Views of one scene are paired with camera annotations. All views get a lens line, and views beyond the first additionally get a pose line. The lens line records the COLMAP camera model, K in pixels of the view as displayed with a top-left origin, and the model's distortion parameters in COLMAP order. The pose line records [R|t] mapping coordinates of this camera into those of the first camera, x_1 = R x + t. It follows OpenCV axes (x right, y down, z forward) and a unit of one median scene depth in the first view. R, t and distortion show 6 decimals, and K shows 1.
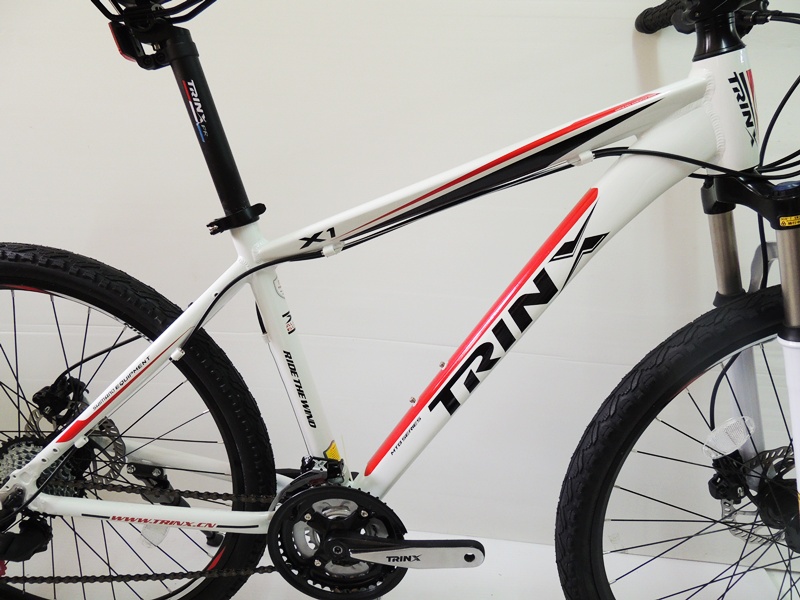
lens RADIAL K [[555.6, 0, 403.3], [0, 555.6, 301.6], [0, 0, 1]] dist [-0.004341, -0.011792]
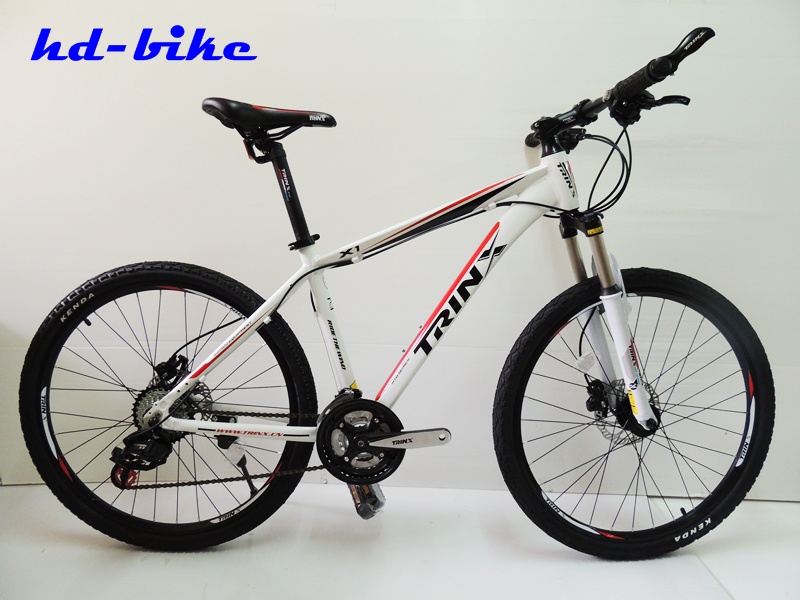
lens RADIAL K [[555.6, 0, 402.6], [0, 555.6, 303.8], [0, 0, 1]] dist [-0.004341, -0.011792]
pose [[0.997154, -0.021982, 0.072110, -0.109729], [0.034745, 0.982898, -0.180842, 0.360793], [-0.066902, 0.182833, 0.980865, -0.704061]]
